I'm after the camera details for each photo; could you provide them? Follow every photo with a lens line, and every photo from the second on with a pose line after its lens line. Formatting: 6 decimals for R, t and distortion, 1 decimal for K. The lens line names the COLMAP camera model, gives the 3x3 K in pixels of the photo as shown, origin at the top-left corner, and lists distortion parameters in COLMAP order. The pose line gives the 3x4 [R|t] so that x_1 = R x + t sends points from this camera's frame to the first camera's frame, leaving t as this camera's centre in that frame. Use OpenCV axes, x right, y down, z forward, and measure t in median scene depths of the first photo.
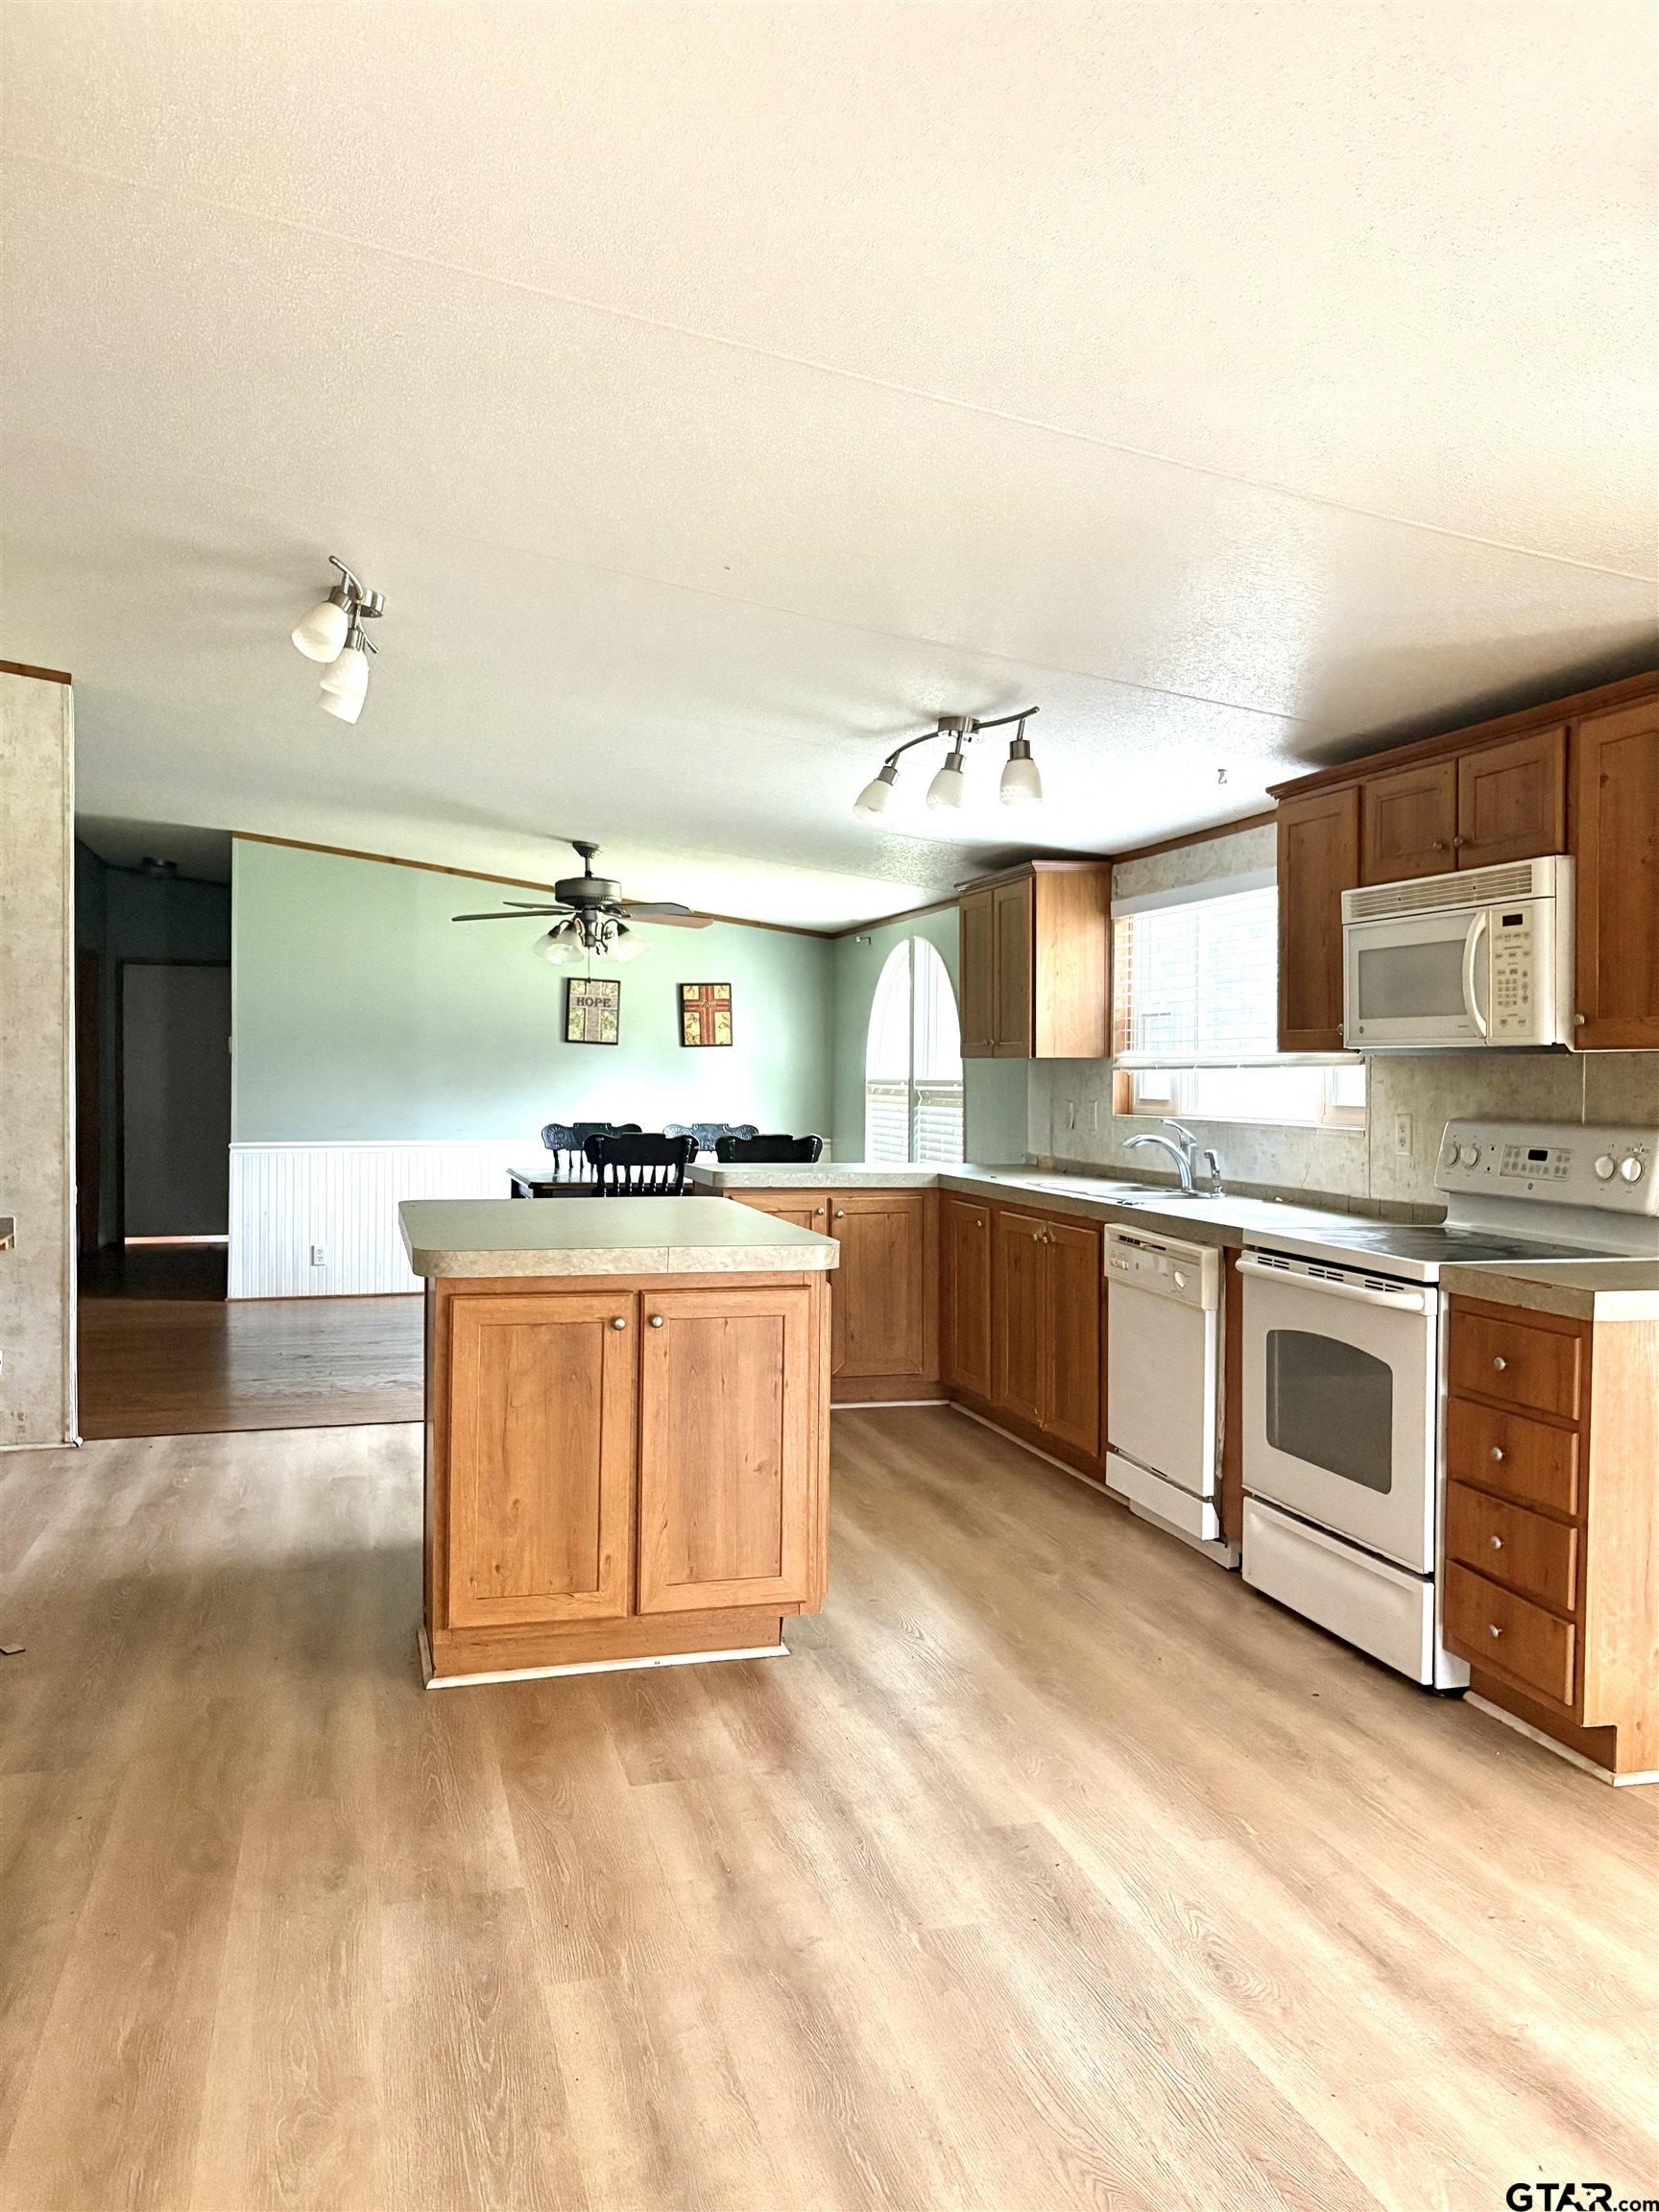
lens RADIAL K [[1706.7, 0, 838.0], [0, 1706.7, 1107.5], [0, 0, 1]] dist [0.025150, 0.001345]
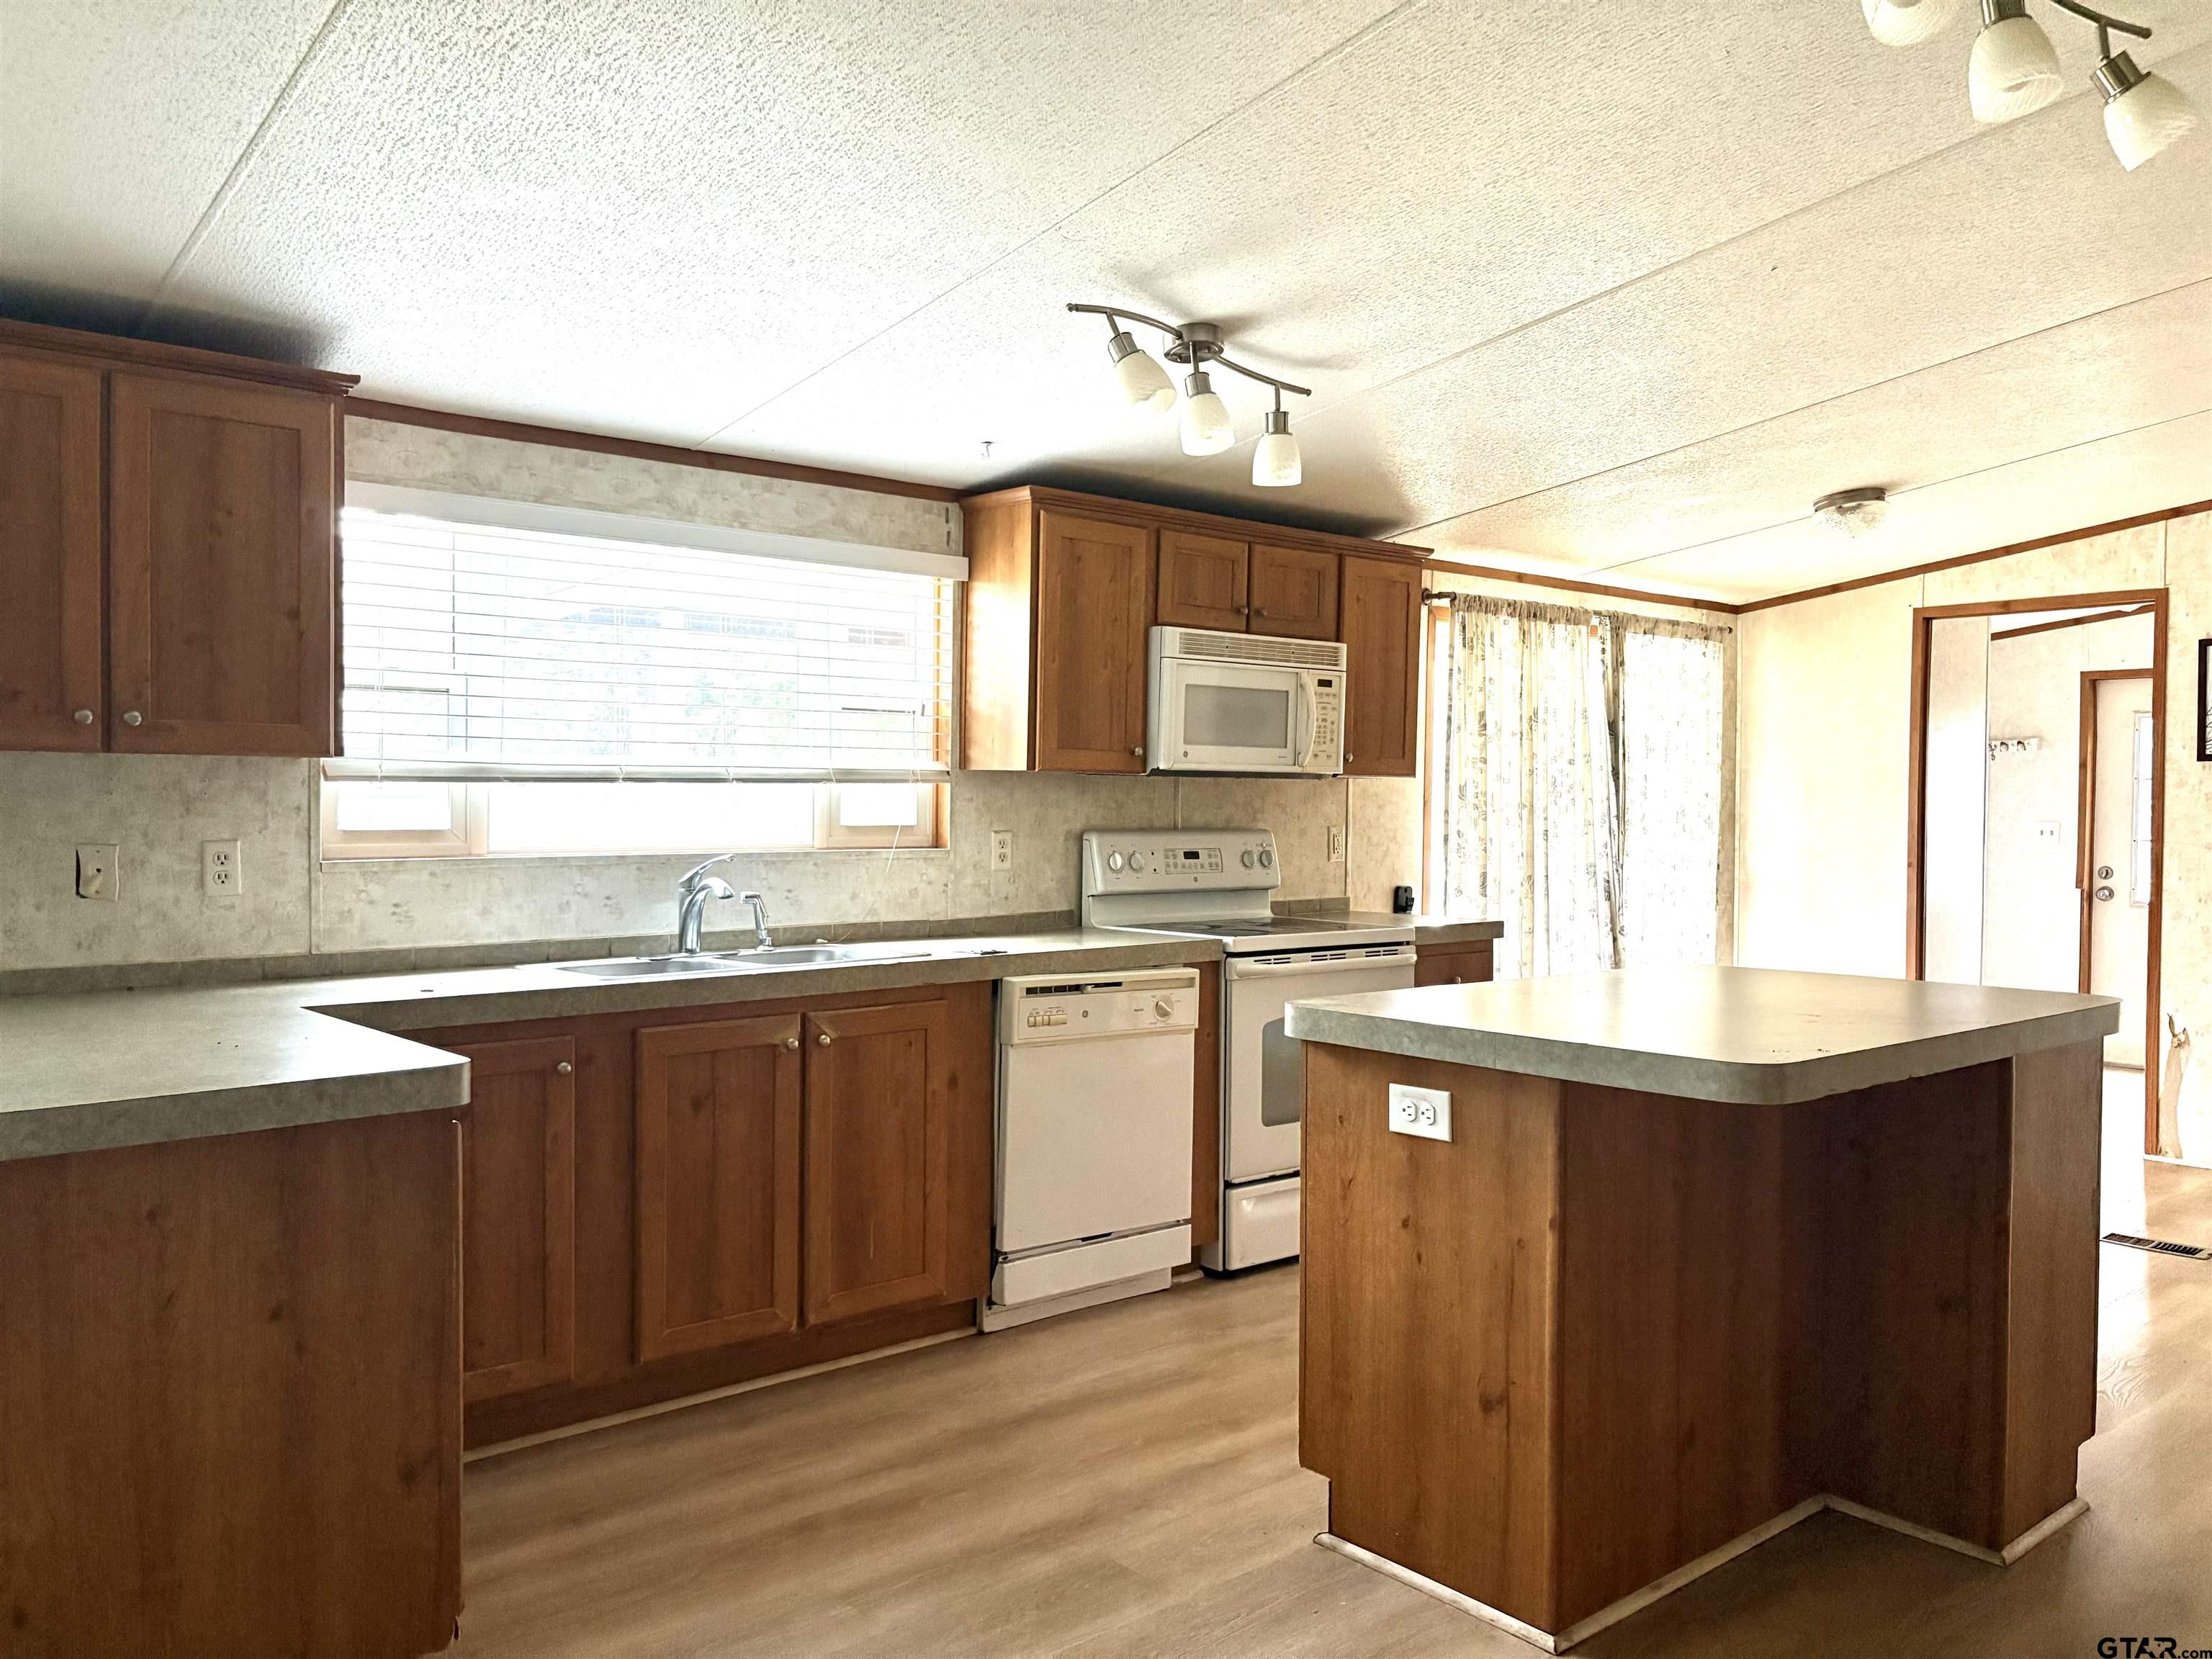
lens RADIAL K [[1706.7, 0, 1095.5], [0, 1706.7, 818.8], [0, 0, 1]] dist [0.025150, 0.001345]
pose [[-0.428722, -0.020569, 0.903202, -0.676458], [0.010185, 0.999567, 0.027599, -0.033570], [-0.903379, 0.021031, -0.428327, 1.516839]]
